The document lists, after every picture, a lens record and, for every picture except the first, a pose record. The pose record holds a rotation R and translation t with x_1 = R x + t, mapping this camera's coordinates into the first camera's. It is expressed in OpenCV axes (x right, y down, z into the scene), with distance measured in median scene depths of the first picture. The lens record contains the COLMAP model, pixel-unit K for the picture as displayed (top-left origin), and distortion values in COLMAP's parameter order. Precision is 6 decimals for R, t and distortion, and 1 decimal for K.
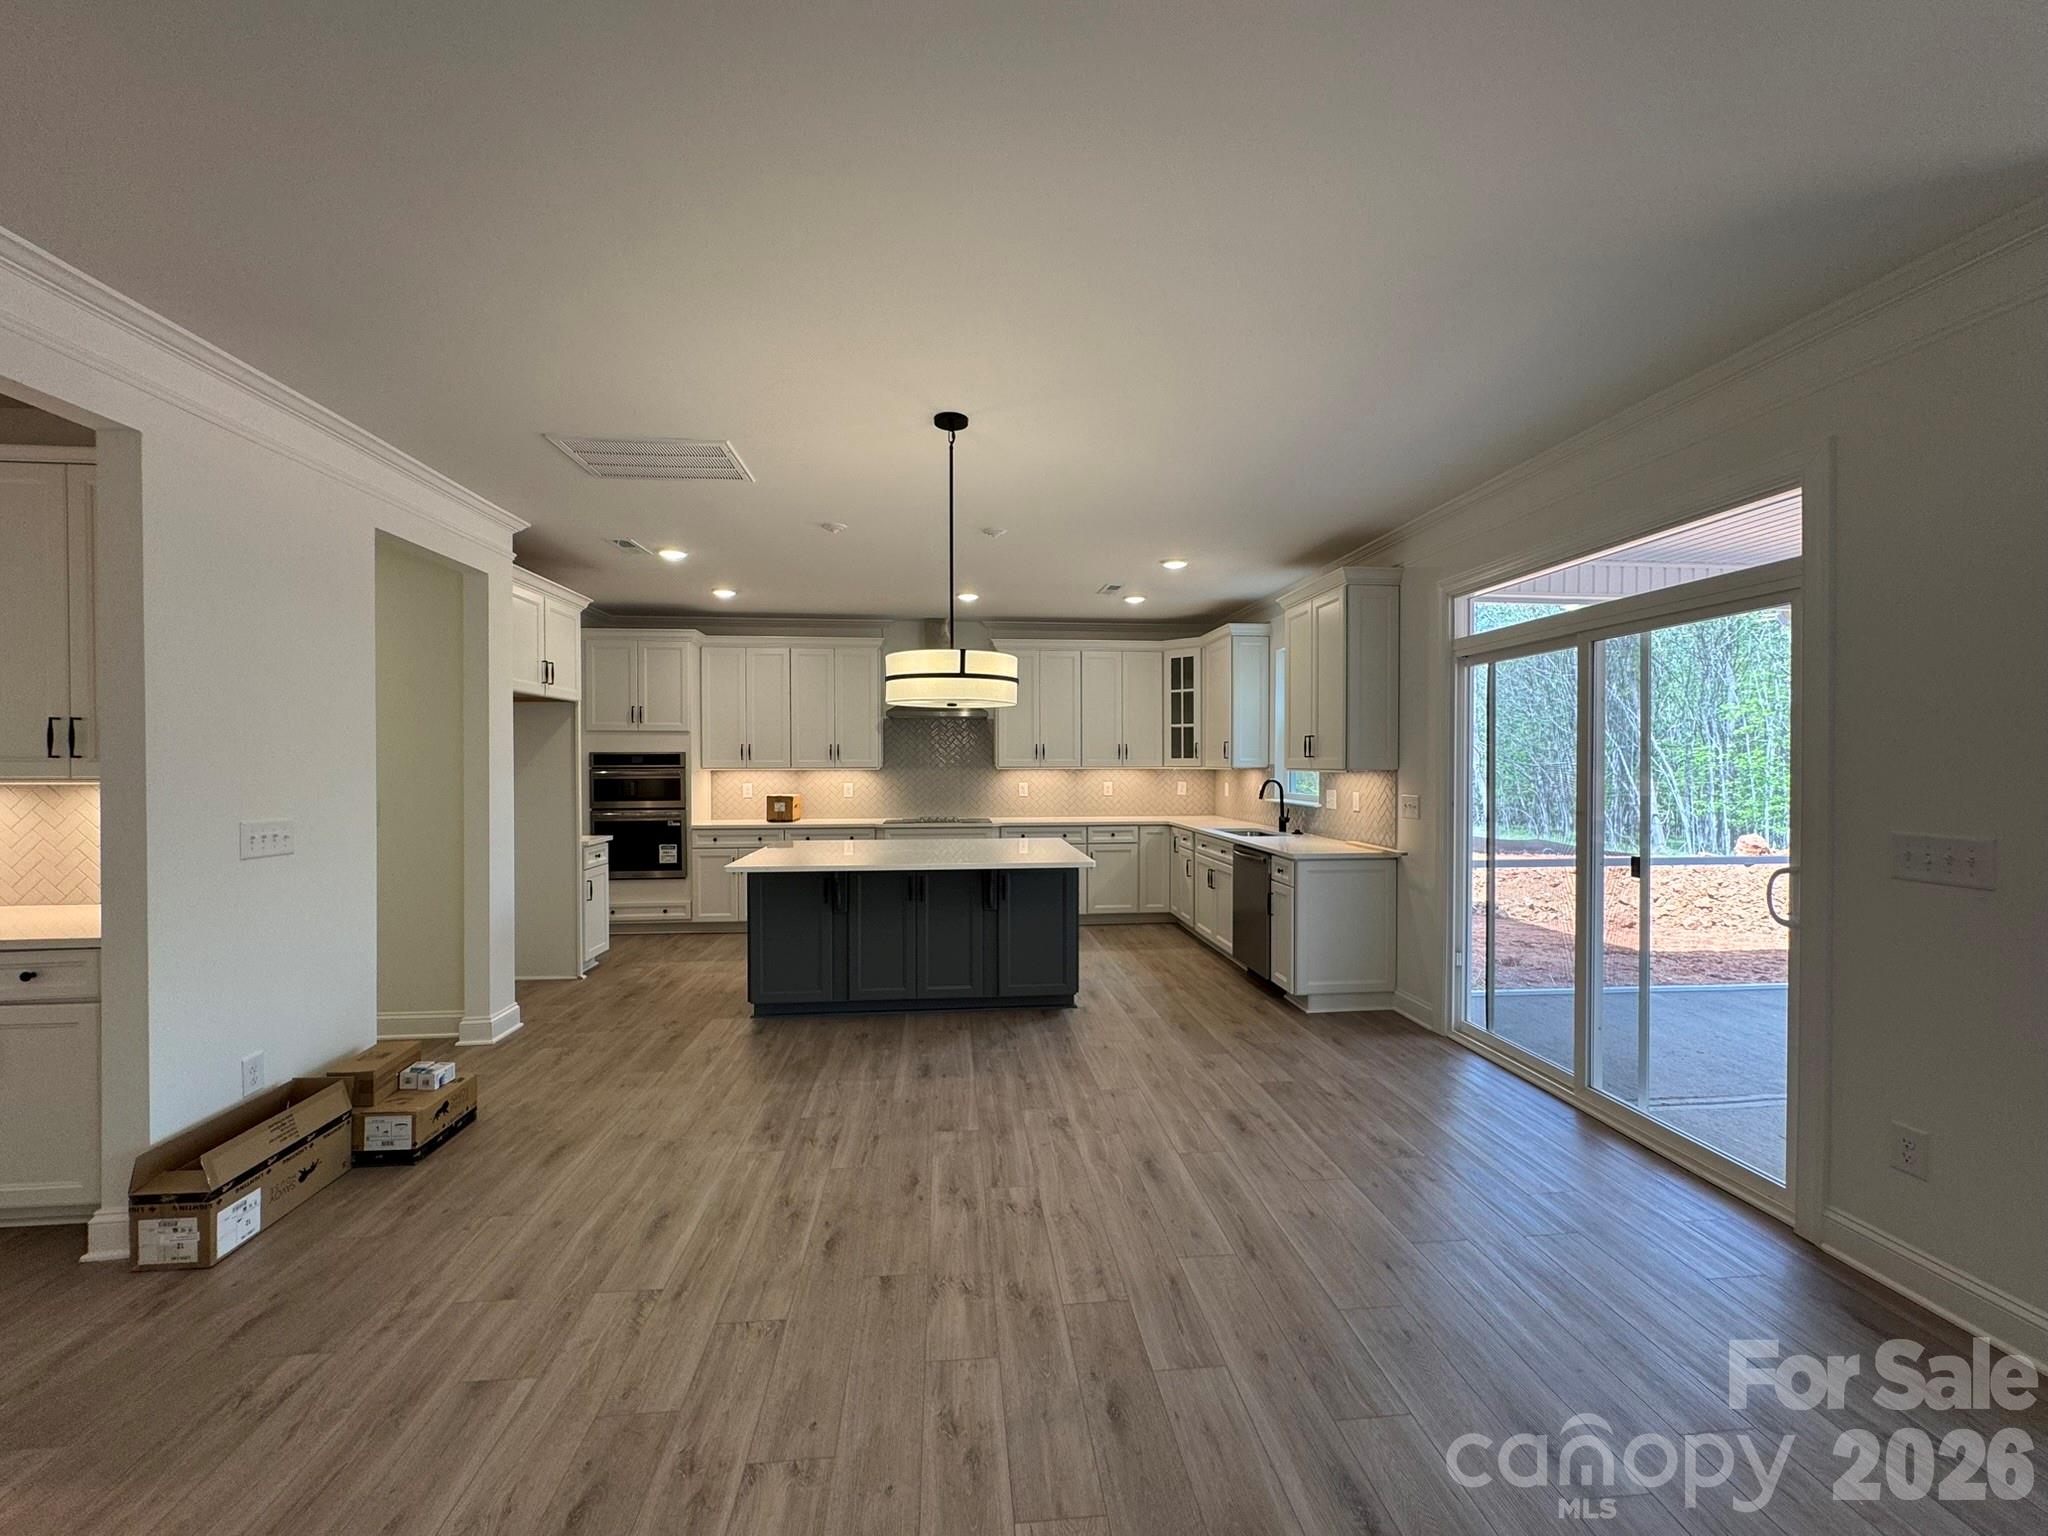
lens RADIAL K [[824.2, 0, 1022.3], [0, 824.2, 773.4], [0, 0, 1]] dist [-0.000614, 0.000654]
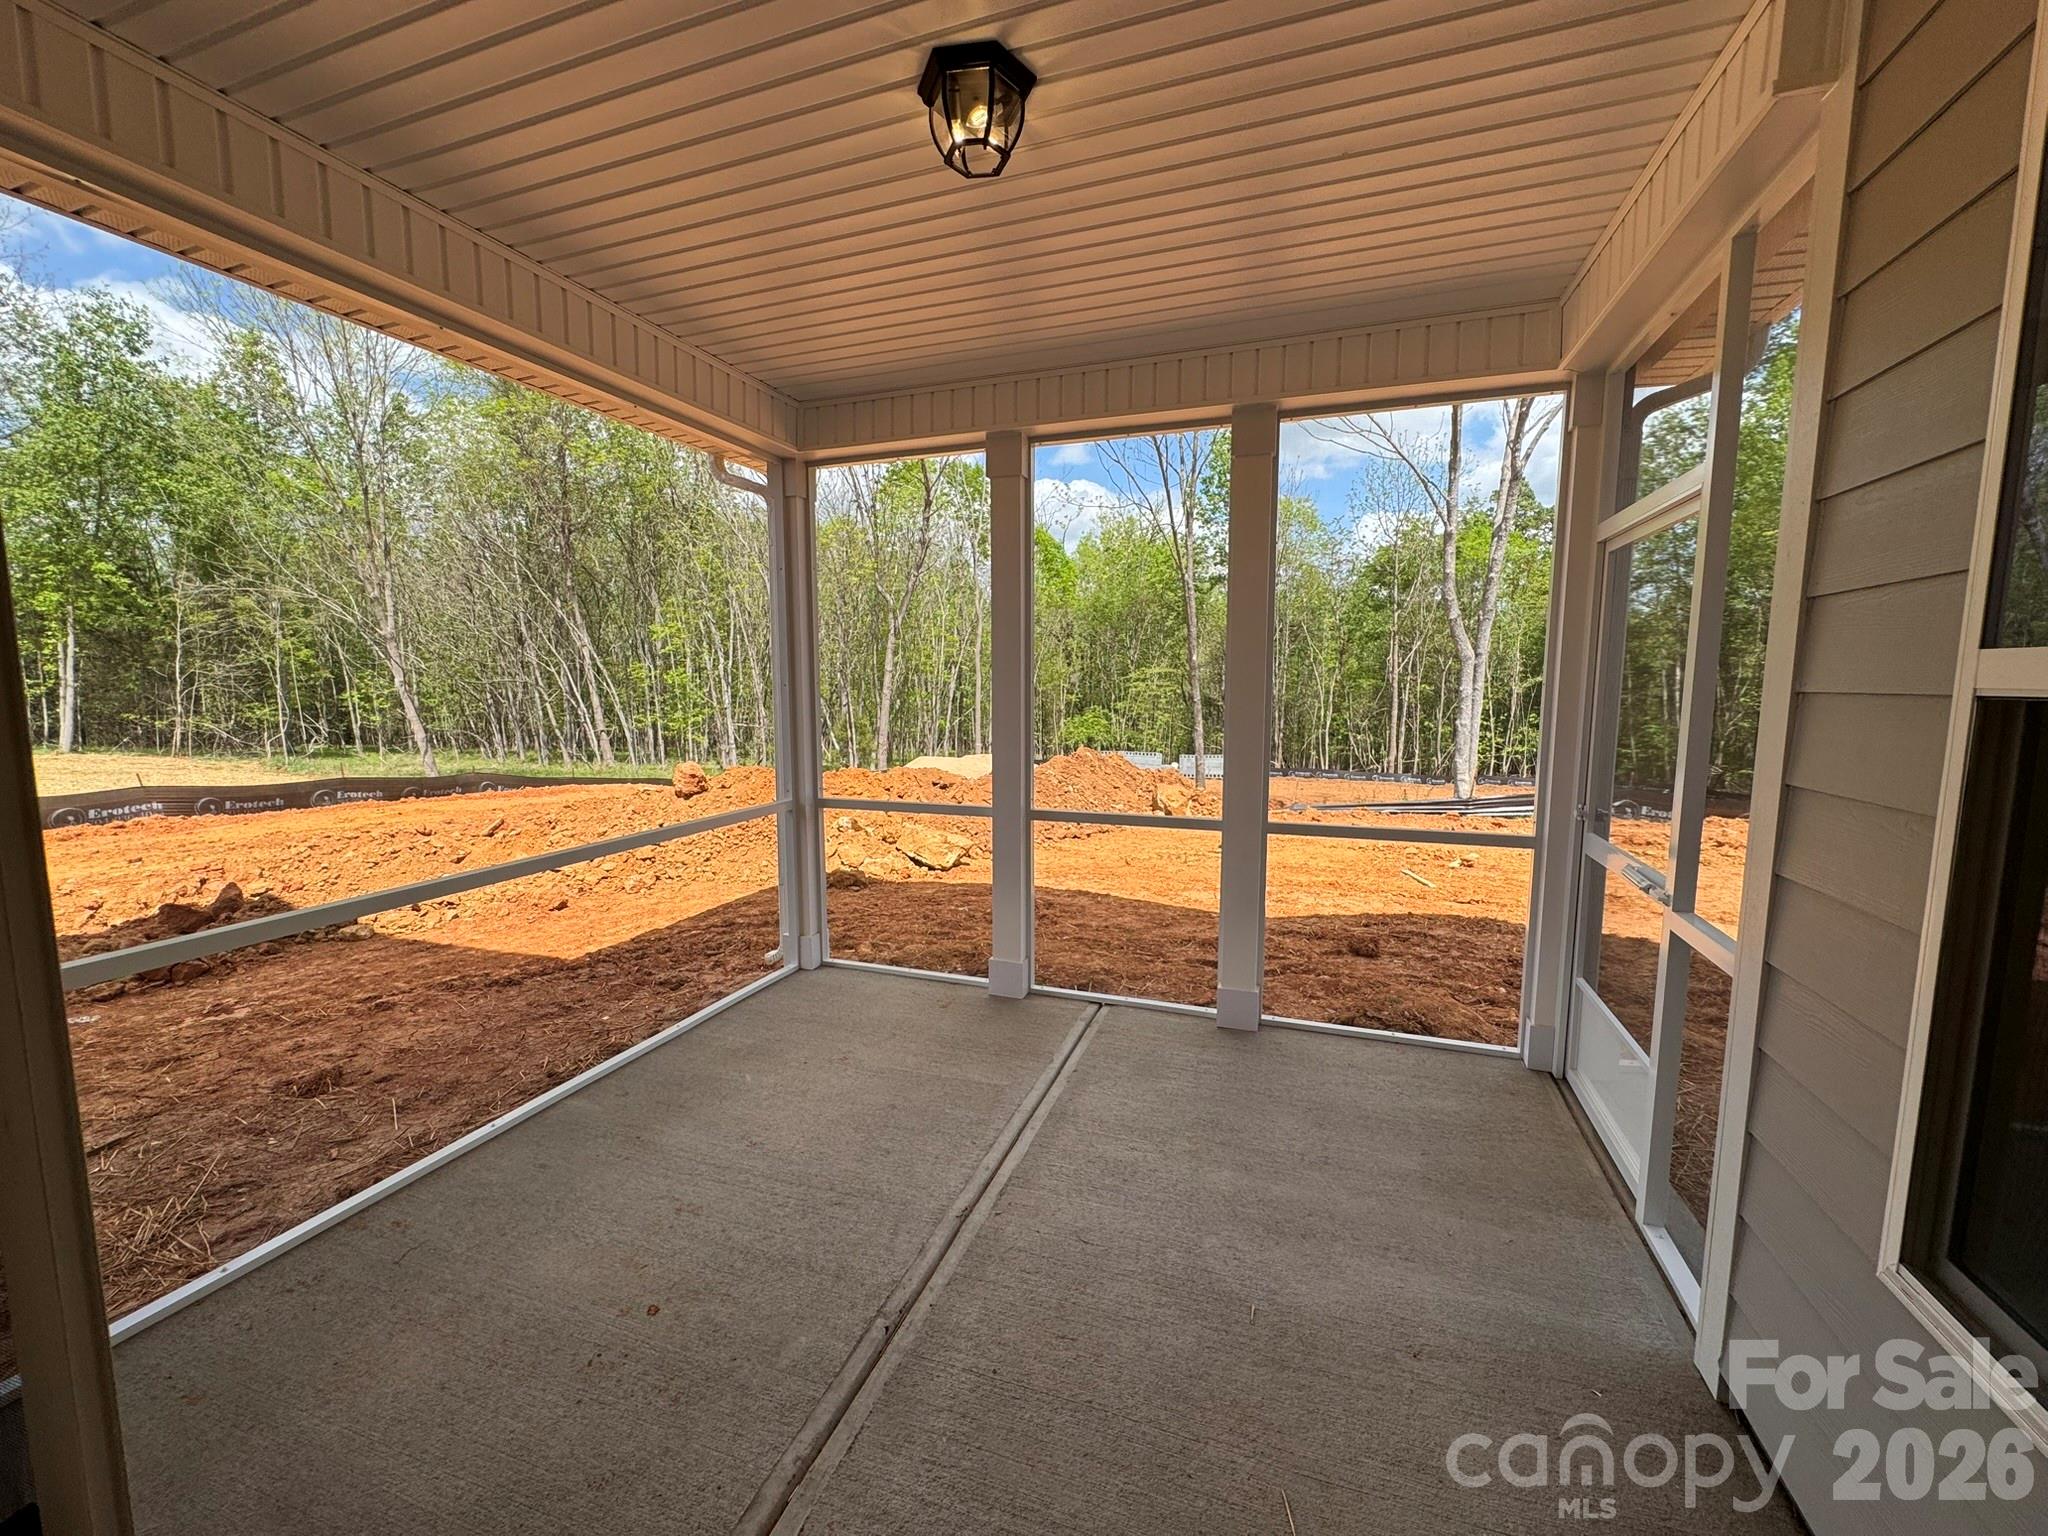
lens RADIAL K [[824.2, 0, 1016.9], [0, 824.2, 766.9], [0, 0, 1]] dist [-0.000614, 0.000654]
pose [[0.438461, -0.094963, 0.893719, 0.154590], [0.012428, 0.994948, 0.099622, -0.000618], [-0.898664, -0.032573, 0.437426, 0.183016]]
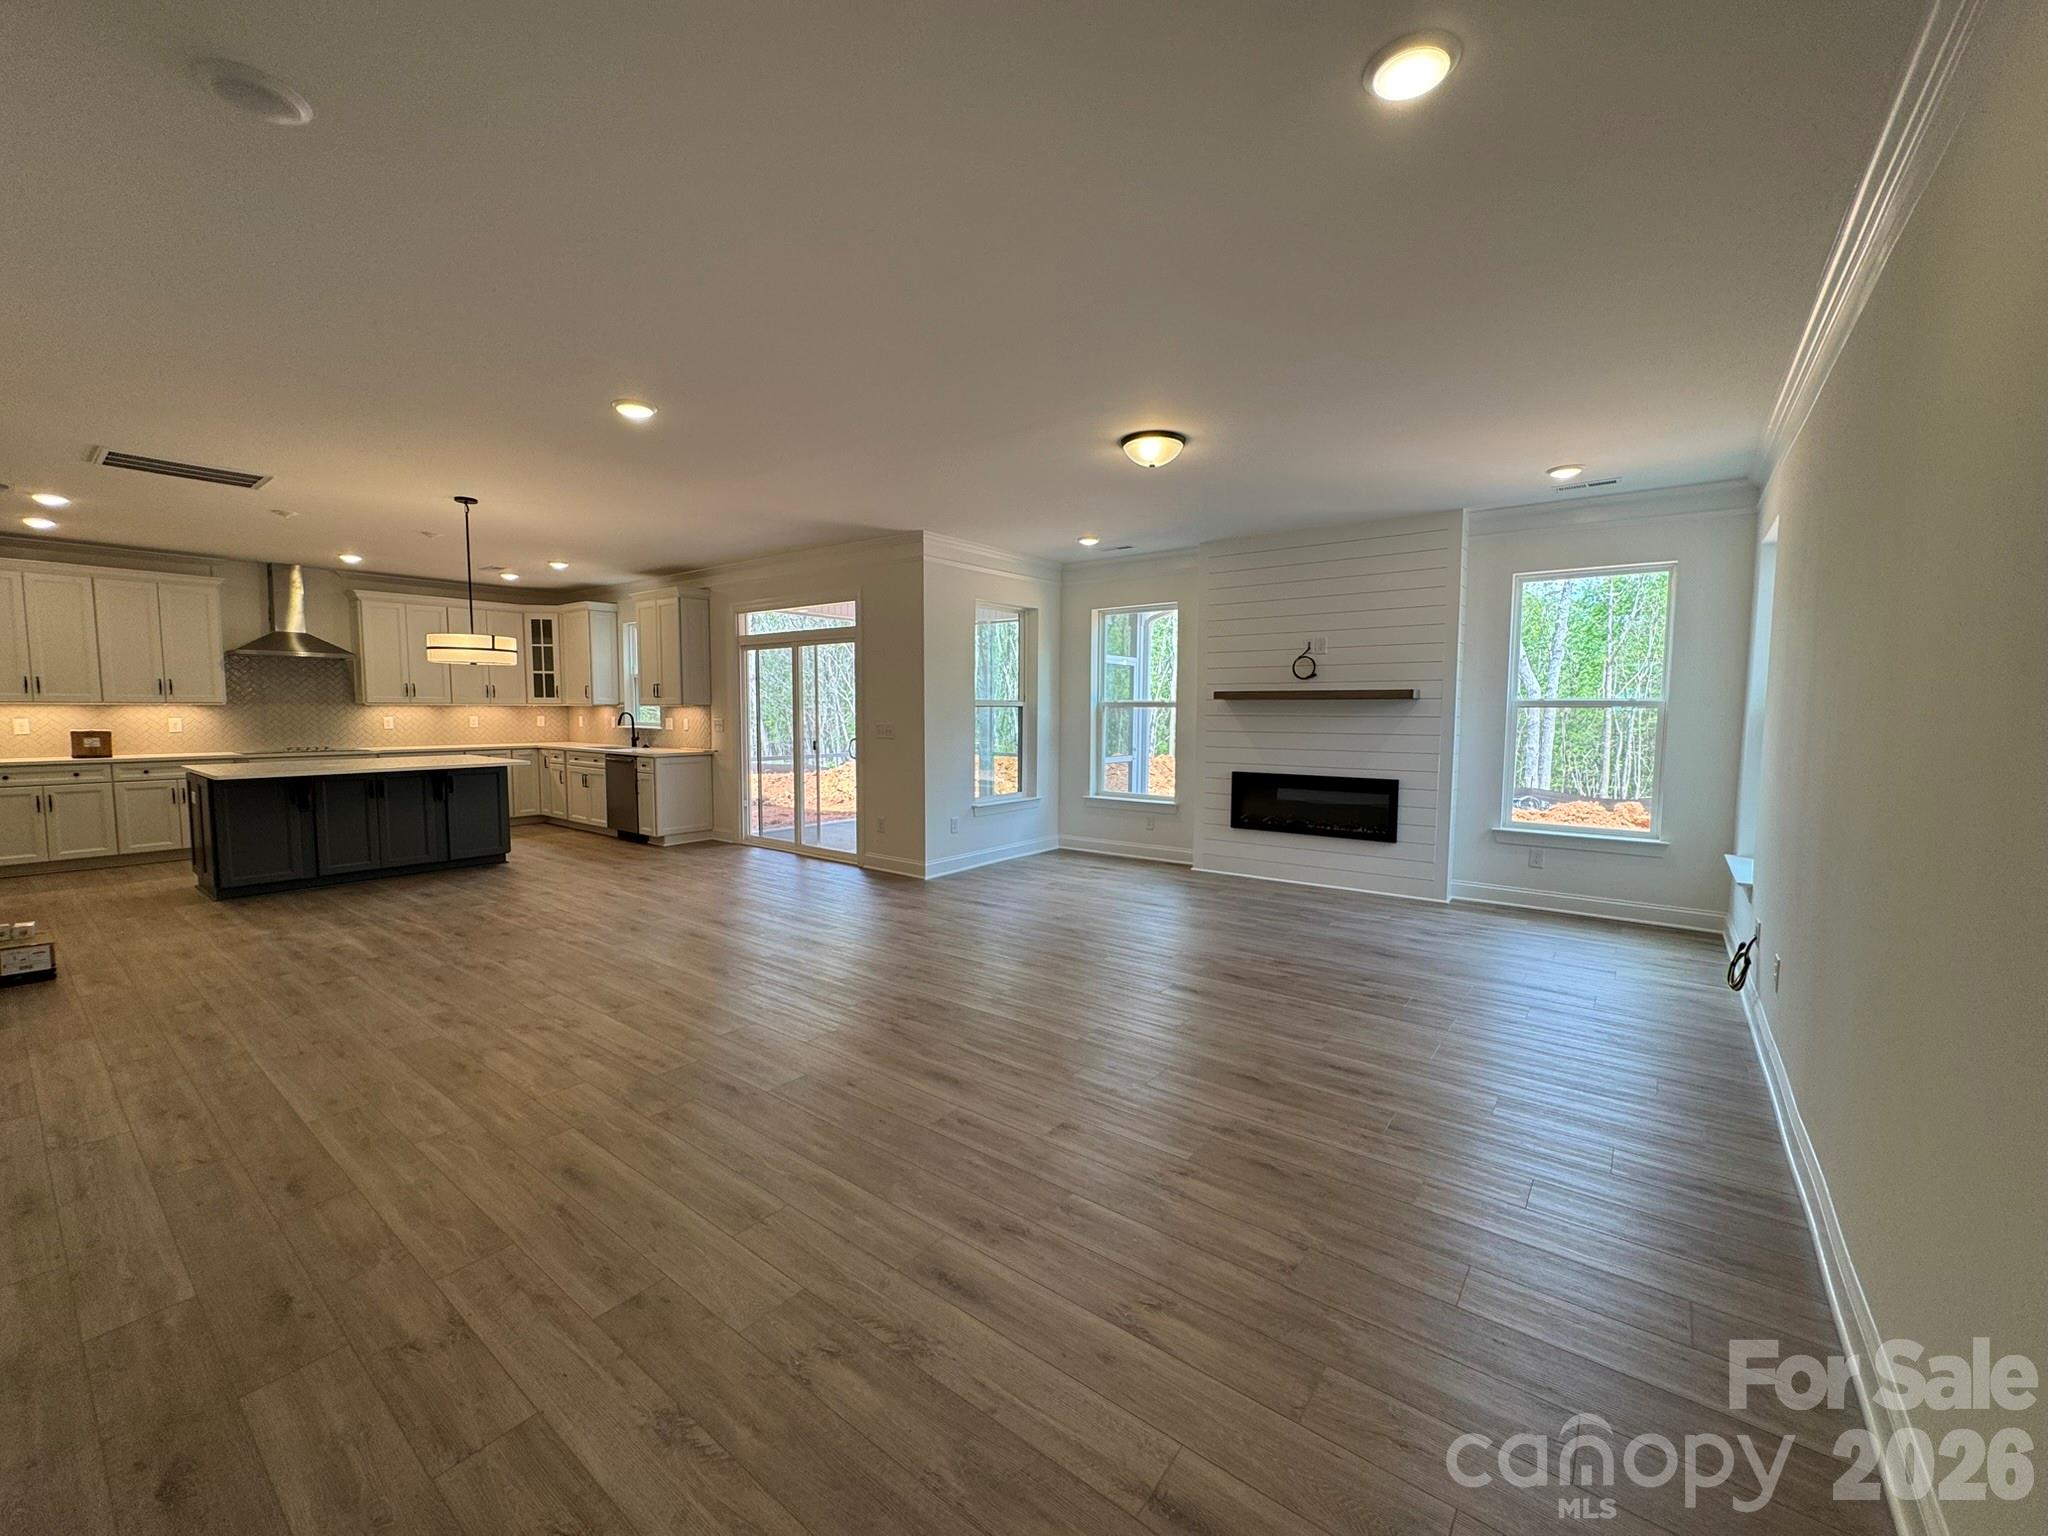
lens RADIAL K [[824.2, 0, 1029.2], [0, 824.2, 765.8], [0, 0, 1]] dist [-0.000614, 0.000654]
pose [[0.680438, -0.048492, 0.731200, -0.337829], [0.005455, 0.998116, 0.061118, 0.019866], [-0.732786, -0.037599, 0.679420, -0.631294]]
